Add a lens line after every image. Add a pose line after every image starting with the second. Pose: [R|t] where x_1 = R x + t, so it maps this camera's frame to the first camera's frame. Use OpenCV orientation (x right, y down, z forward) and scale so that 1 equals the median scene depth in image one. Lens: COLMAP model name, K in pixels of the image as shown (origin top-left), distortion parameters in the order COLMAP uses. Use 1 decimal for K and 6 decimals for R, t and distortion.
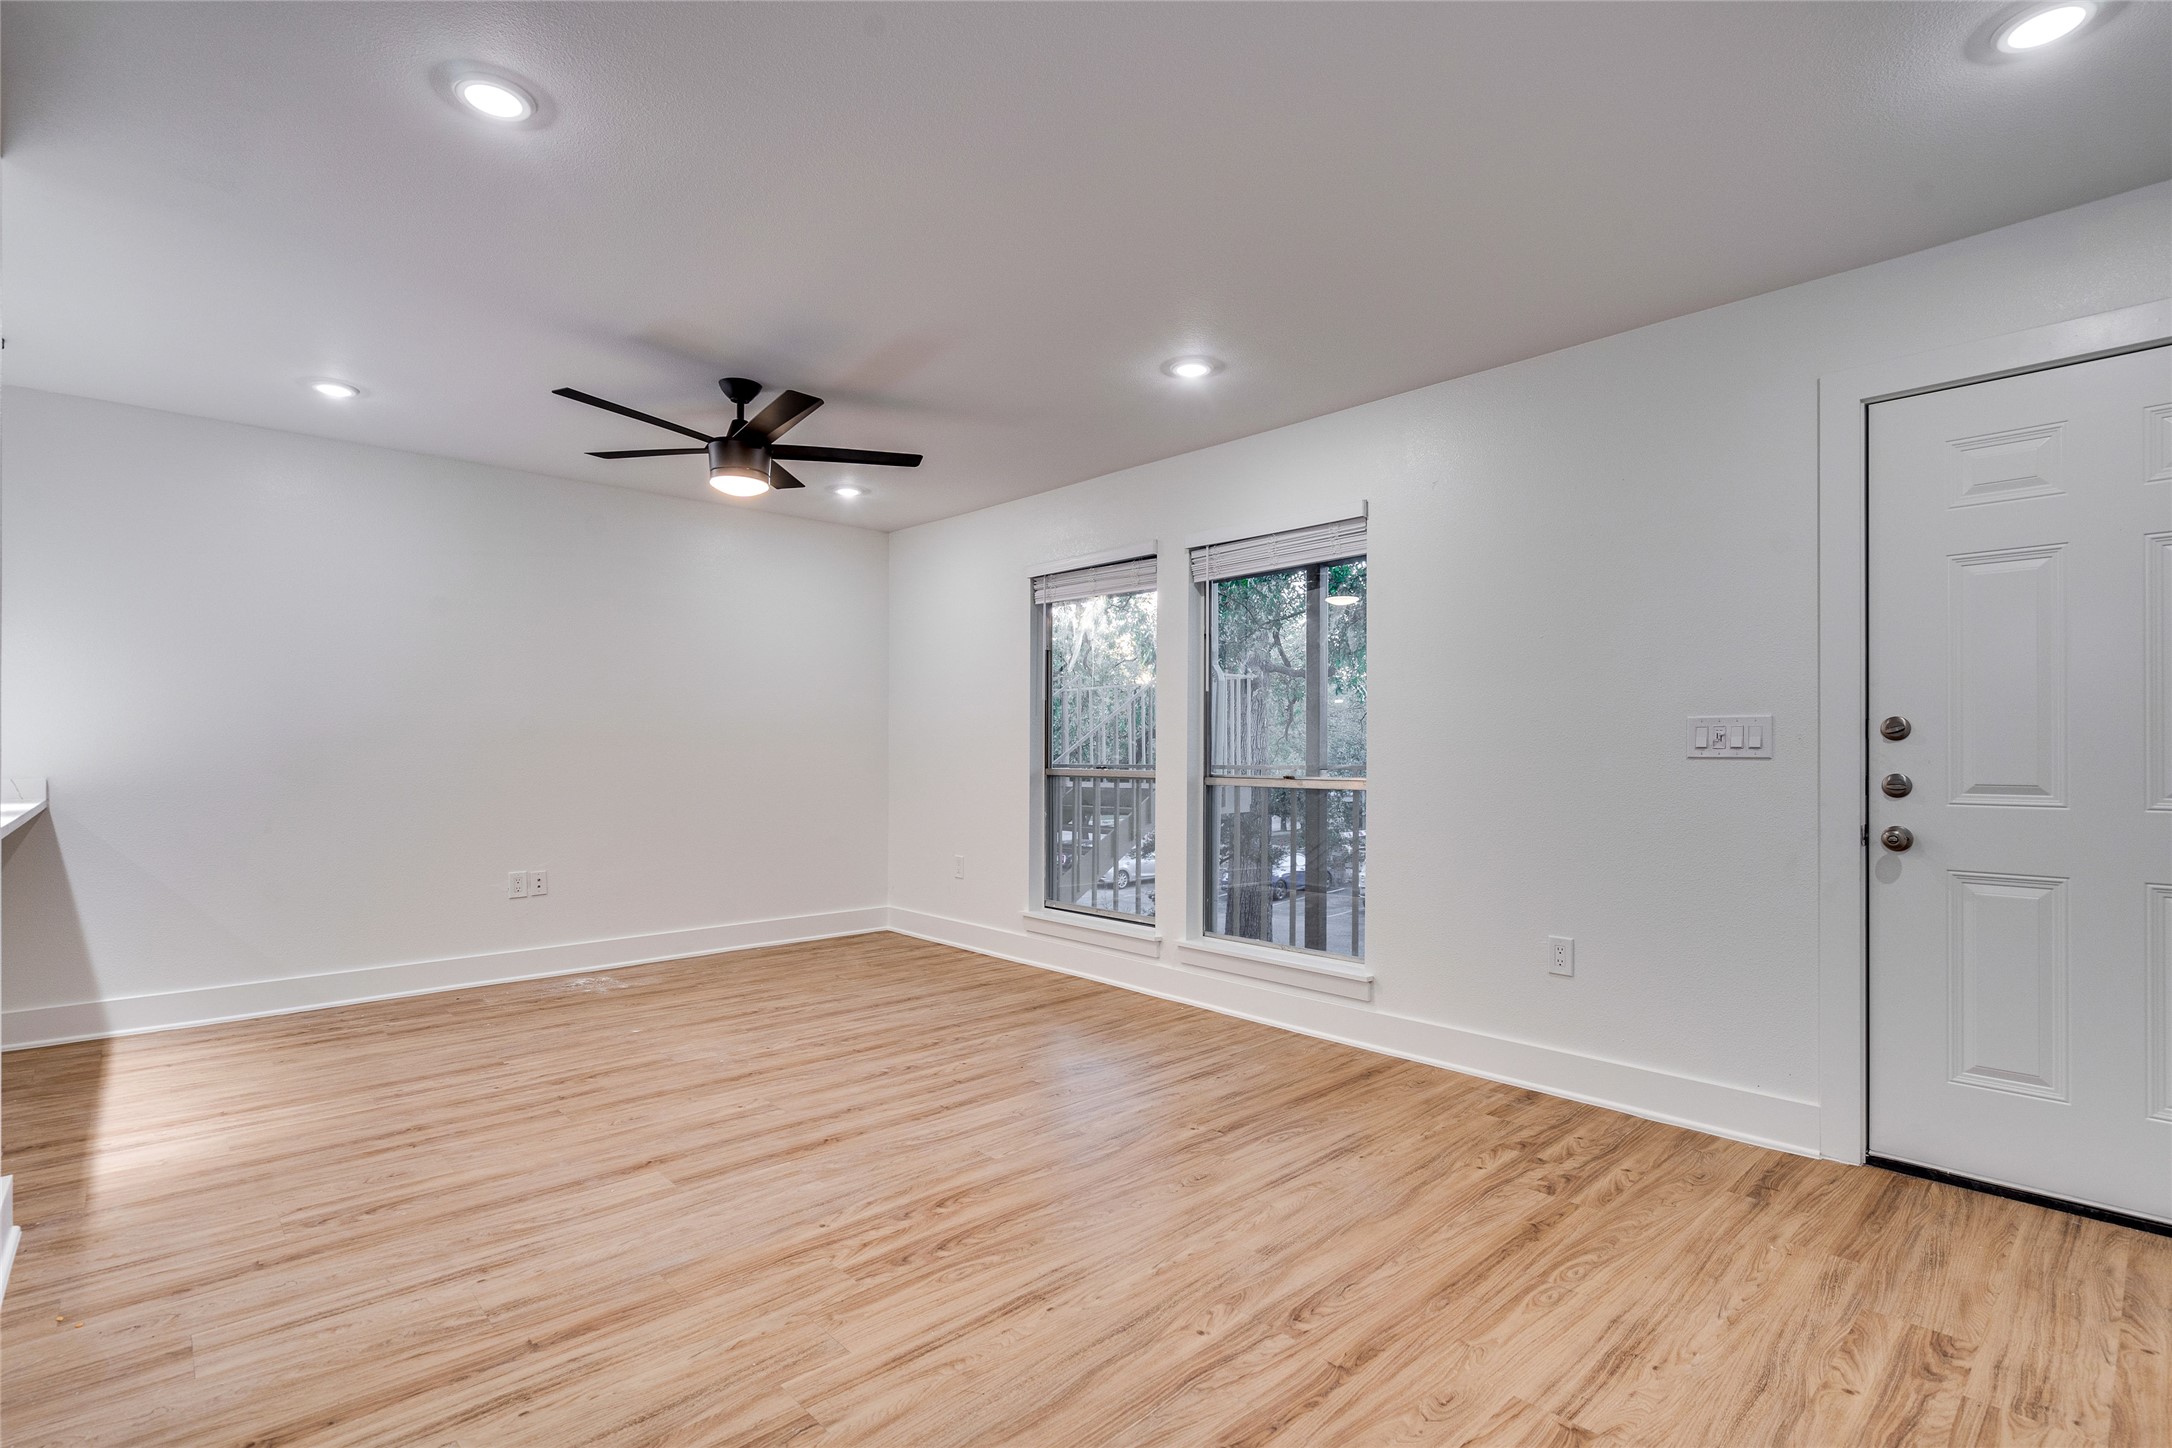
lens RADIAL K [[1015.4, 0, 1082.1], [0, 1015.4, 720.8], [0, 0, 1]] dist [-0.003819, 0.000771]
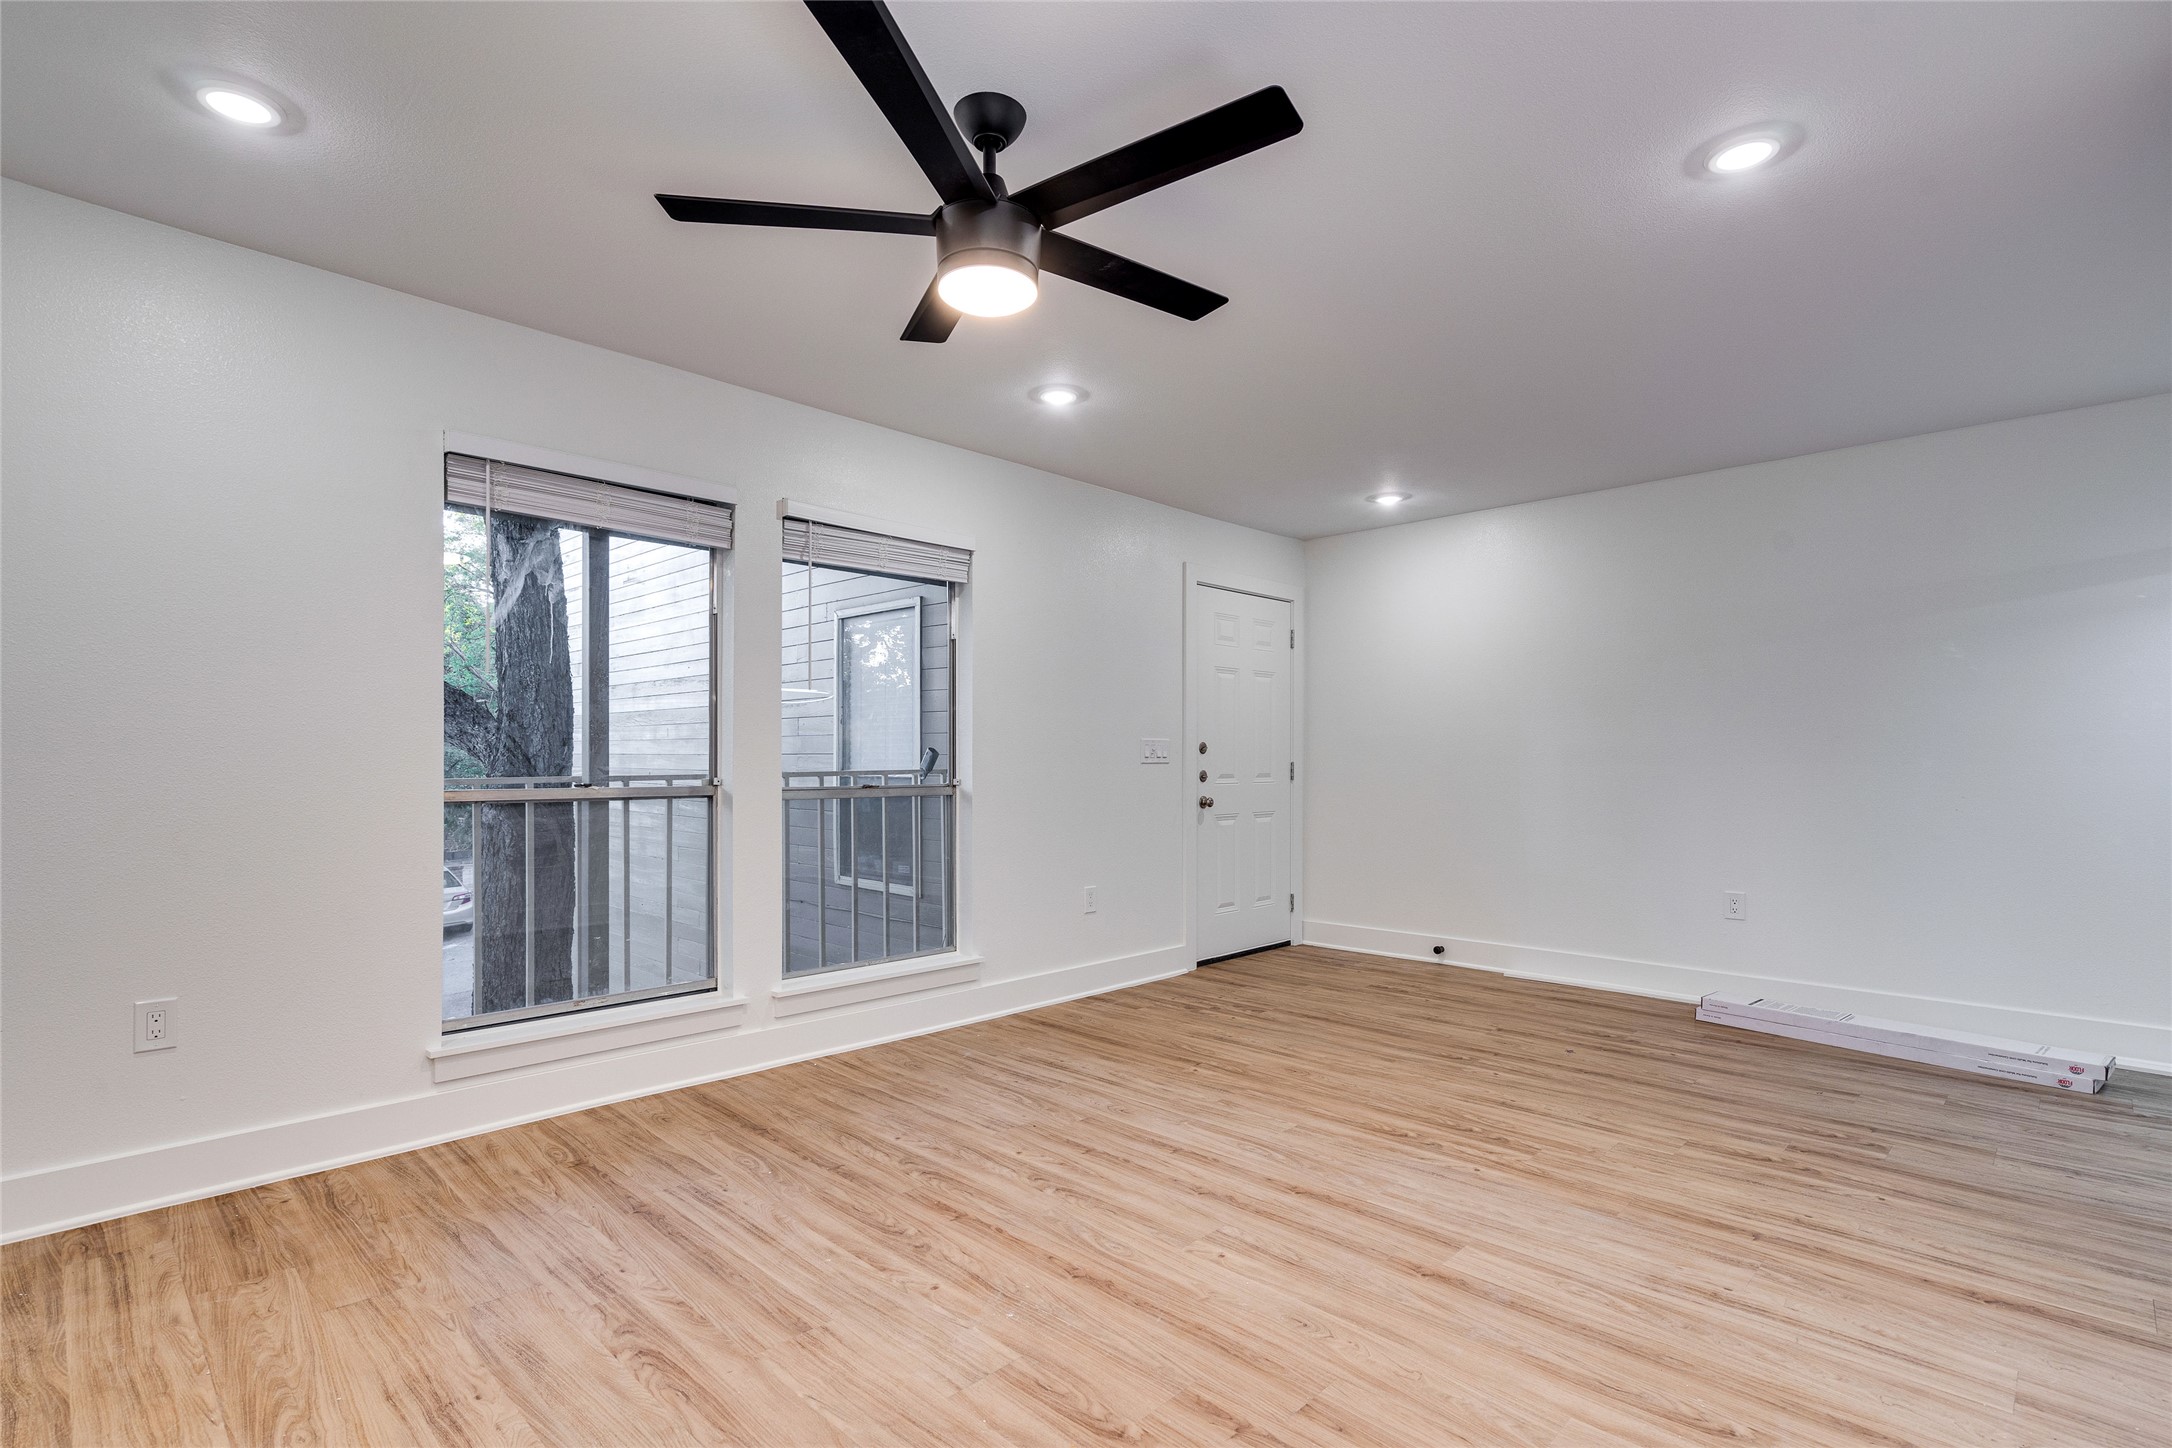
lens RADIAL K [[1032.3, 0, 1078.6], [0, 1032.3, 745.2], [0, 0, 1]] dist [-0.000935, 0.000162]
pose [[-0.044543, 0.009989, 0.998958, -1.112024], [-0.031000, 0.999455, -0.011377, 0.029174], [-0.998526, -0.031475, -0.044209, 1.189751]]
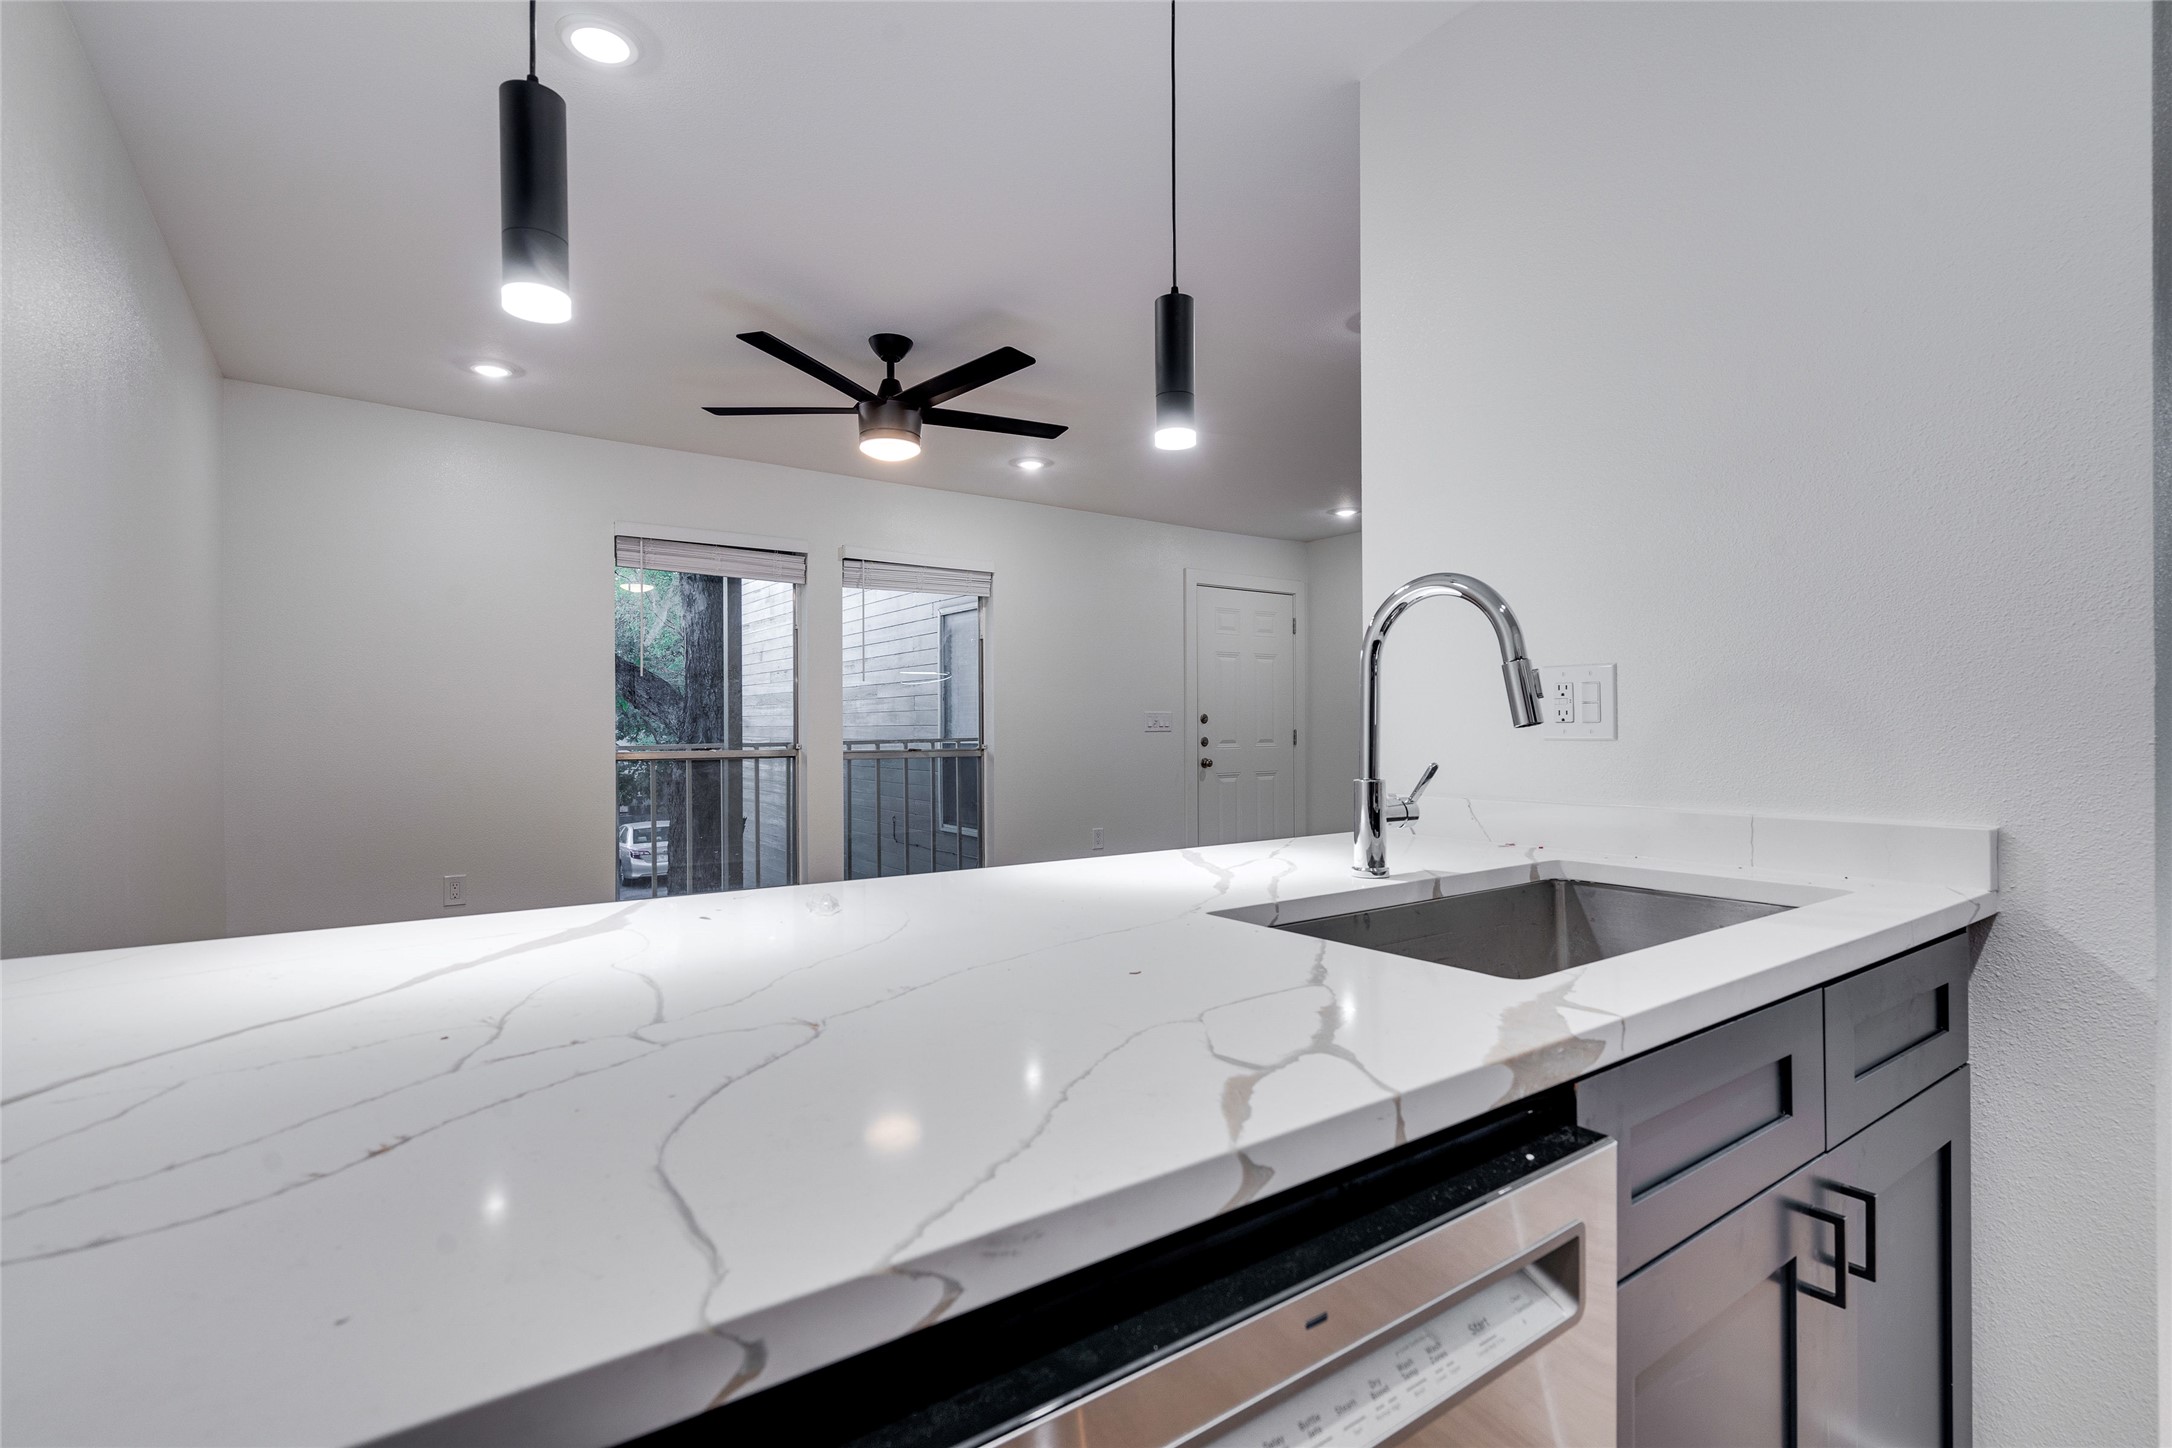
lens RADIAL K [[1015.4, 0, 1082.1], [0, 1015.4, 720.8], [0, 0, 1]] dist [-0.003819, 0.000771]
pose [[0.137730, 0.001710, 0.990468, -1.517261], [-0.024920, 0.999688, 0.001740, 0.013563], [-0.990156, -0.024922, 0.137730, 0.846557]]
